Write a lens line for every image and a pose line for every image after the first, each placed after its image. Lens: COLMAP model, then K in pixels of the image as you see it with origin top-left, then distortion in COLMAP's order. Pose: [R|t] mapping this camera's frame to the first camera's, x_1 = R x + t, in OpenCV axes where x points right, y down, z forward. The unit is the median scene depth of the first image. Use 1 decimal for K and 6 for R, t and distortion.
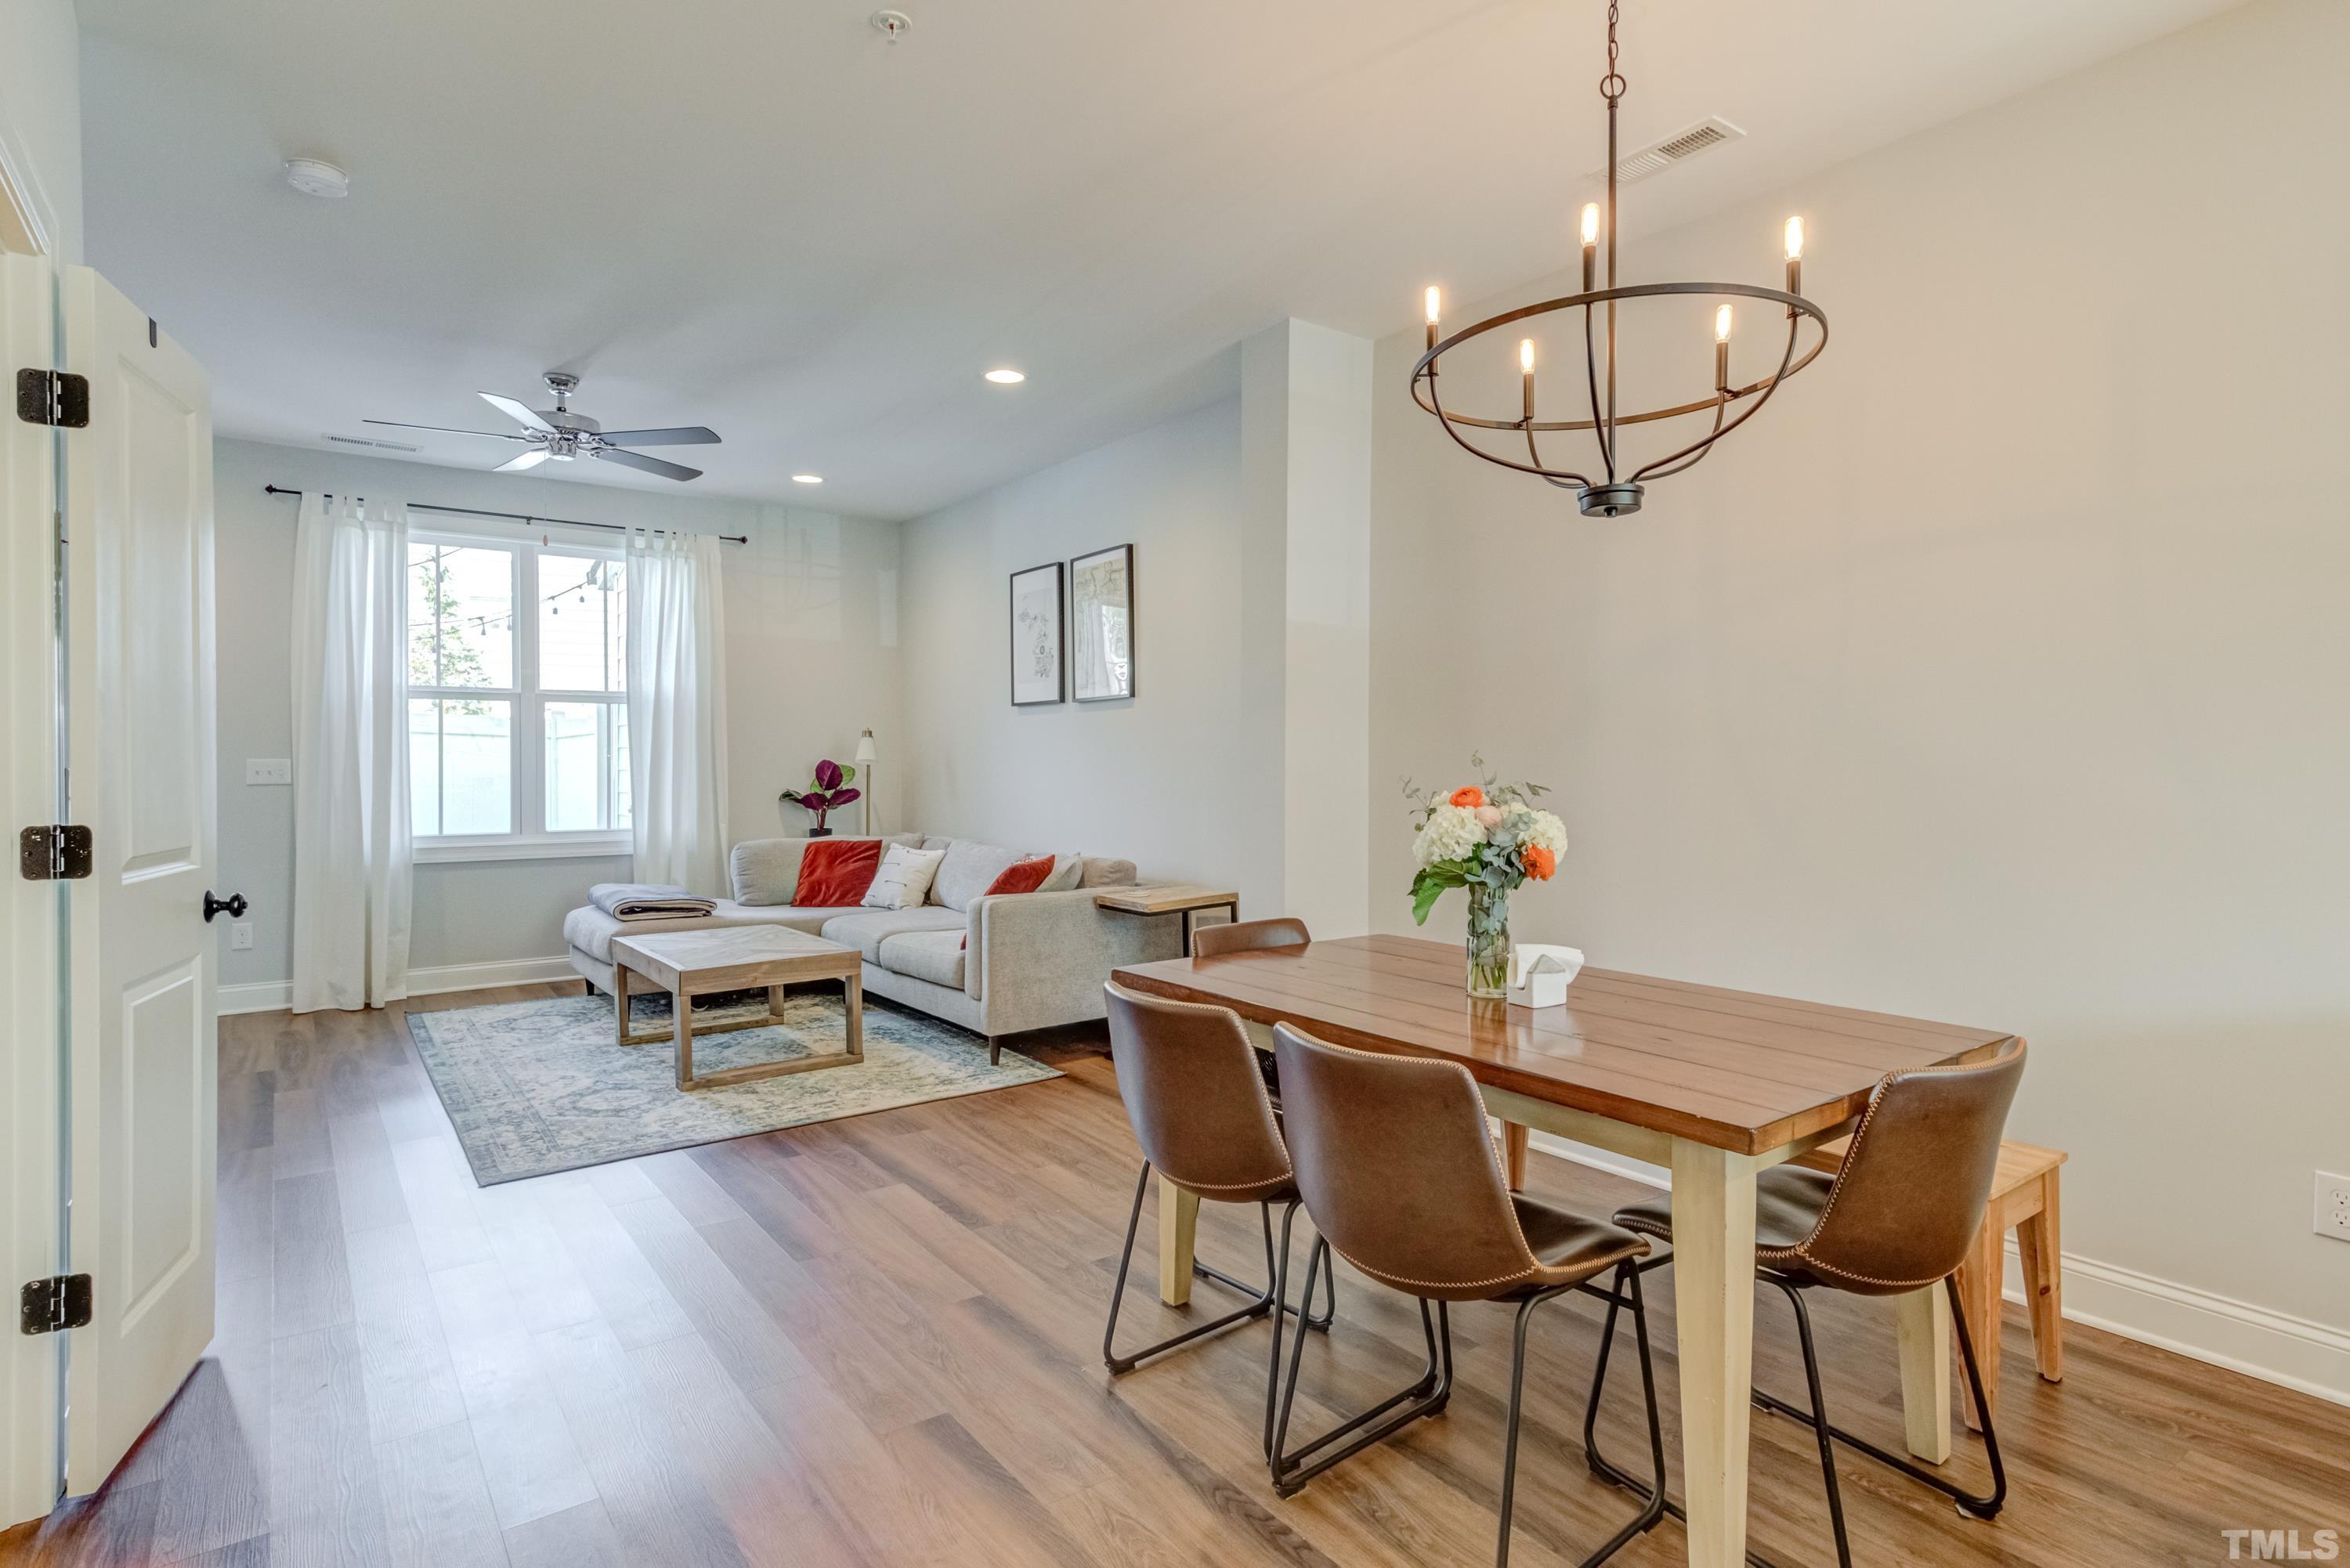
lens RADIAL K [[1209.3, 0, 1174.4], [0, 1209.3, 771.4], [0, 0, 1]] dist [0.030602, -0.009730]
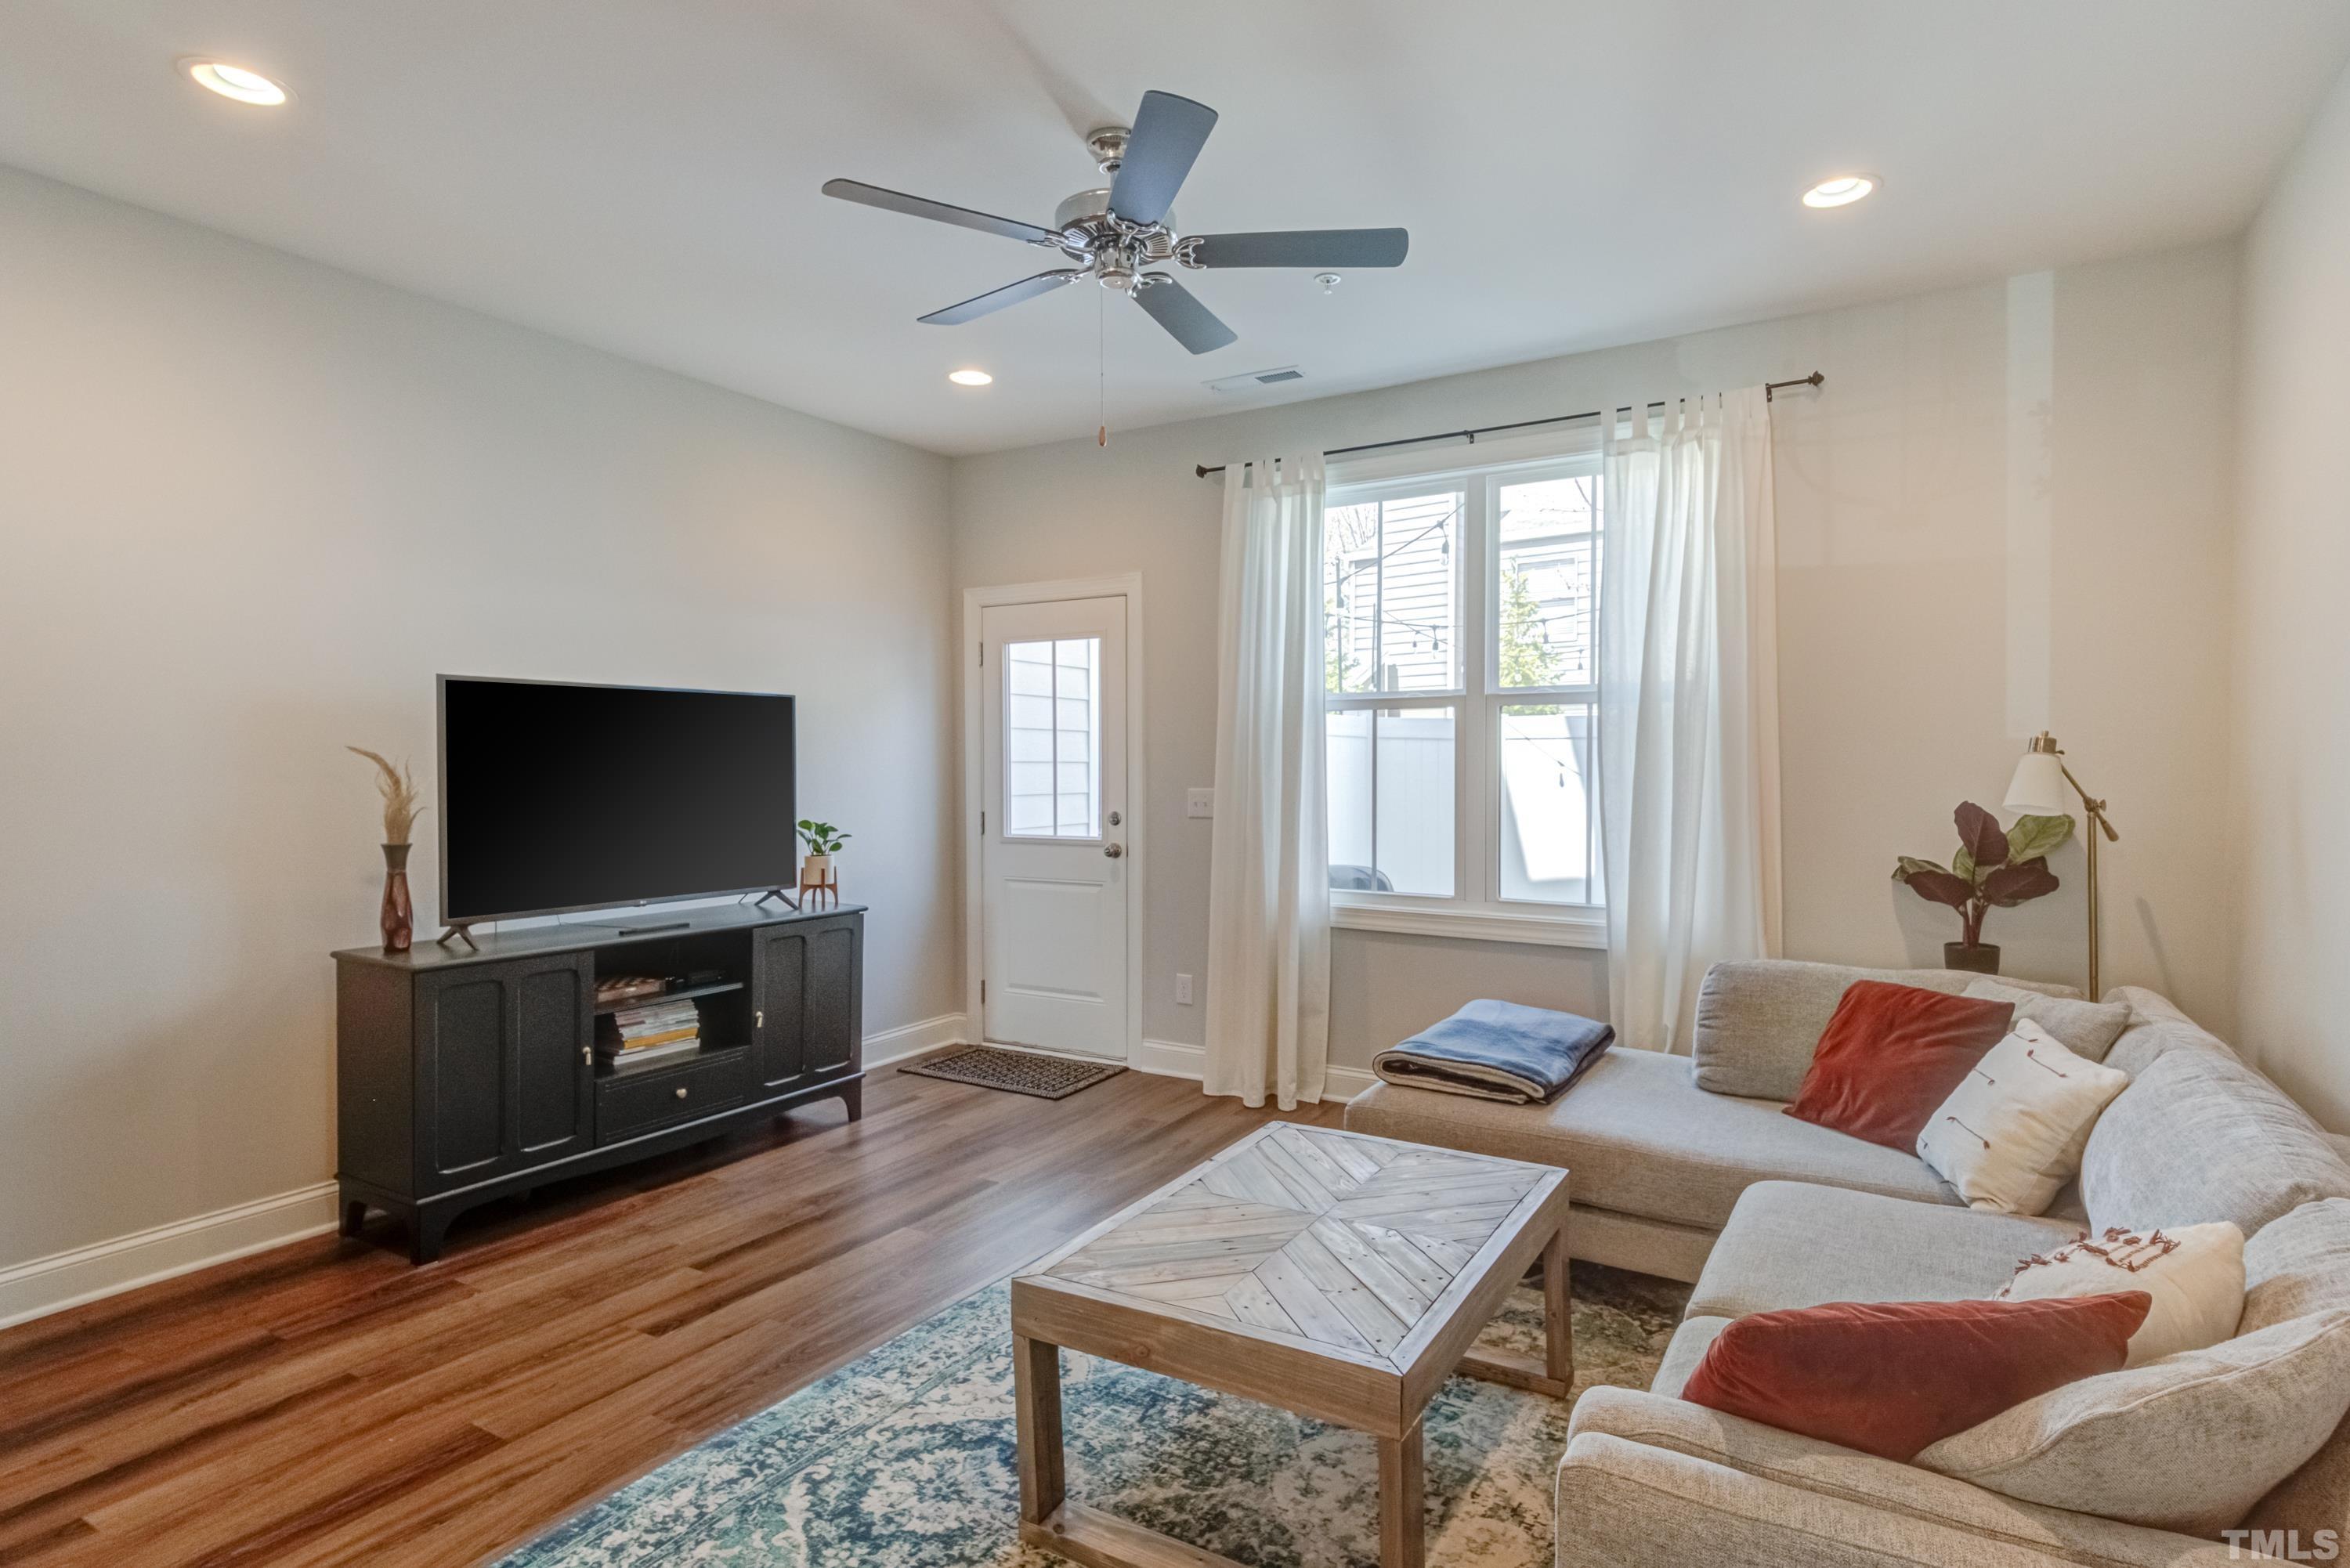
lens RADIAL K [[1209.3, 0, 1191.7], [0, 1209.3, 798.8], [0, 0, 1]] dist [0.030602, -0.009730]
pose [[0.398109, 0.025218, -0.916991, 0.030811], [-0.009866, 0.999682, 0.023209, -0.022326], [0.917285, -0.000192, 0.398231, 0.638210]]
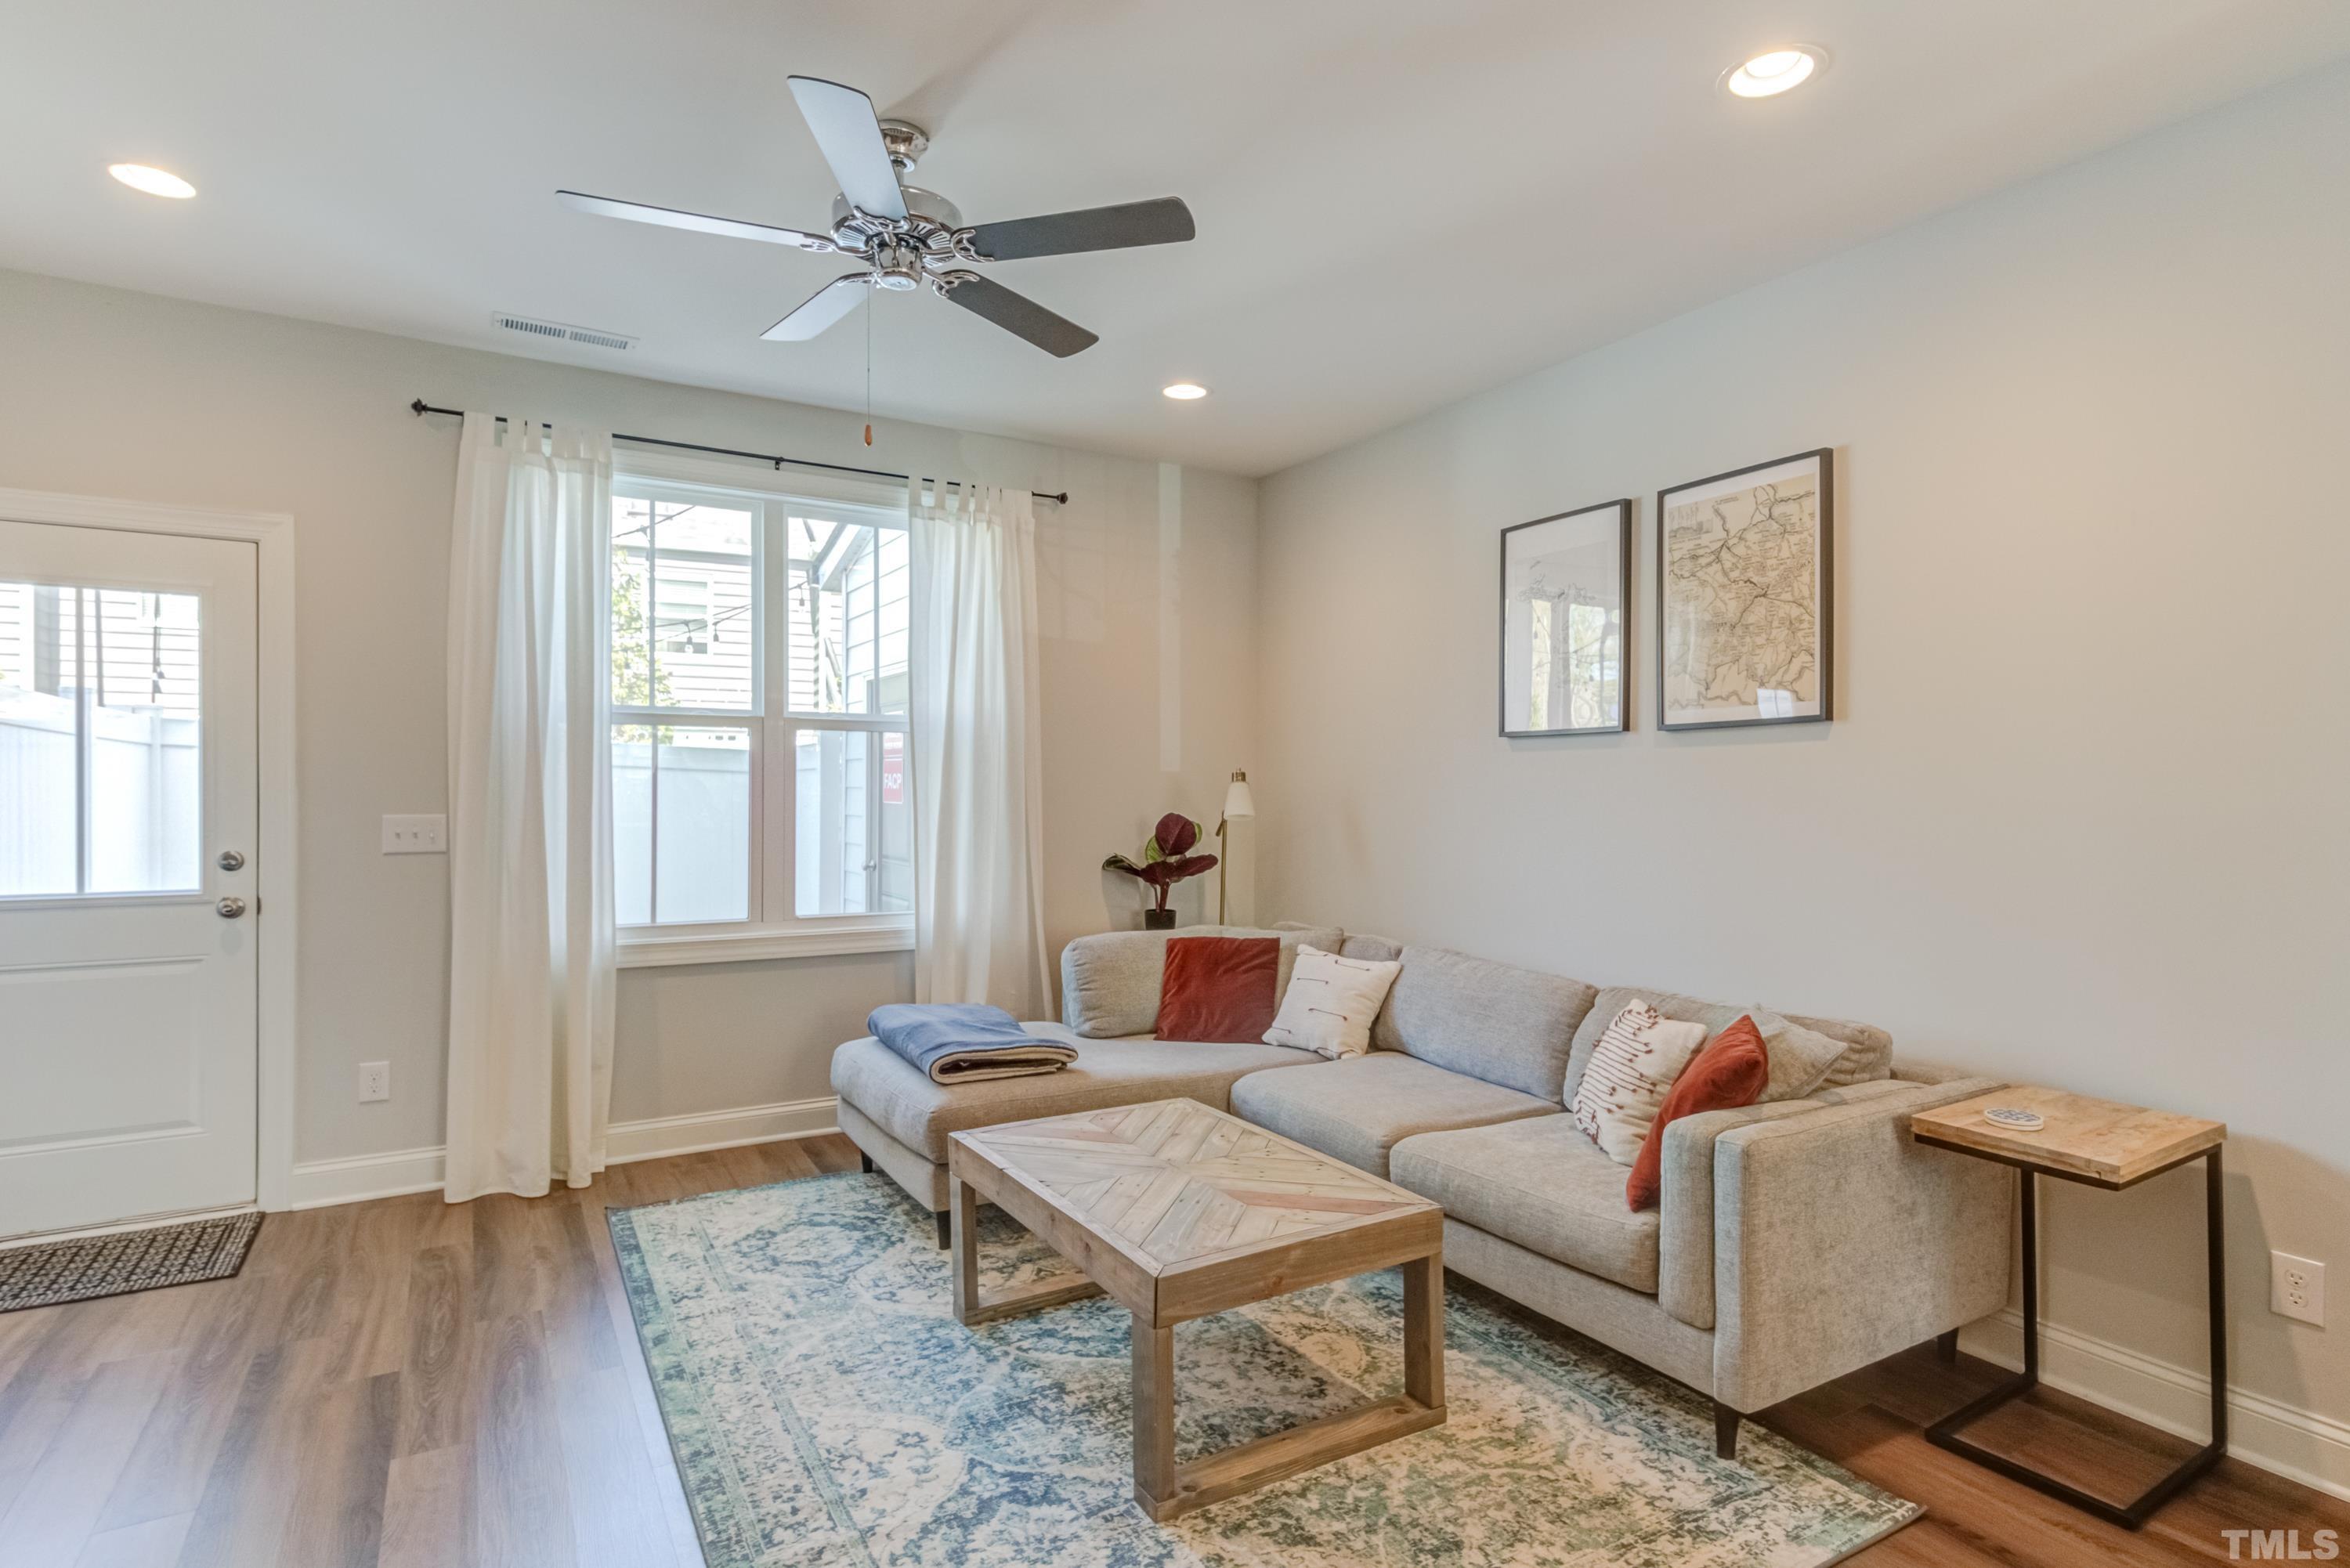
lens RADIAL K [[1209.3, 0, 1187.5], [0, 1209.3, 796.1], [0, 0, 1]] dist [0.030602, -0.009730]
pose [[0.995272, 0.007640, -0.096829, -0.252517], [-0.008062, 0.999960, -0.003969, -0.020327], [0.096795, 0.004730, 0.995293, 0.372438]]
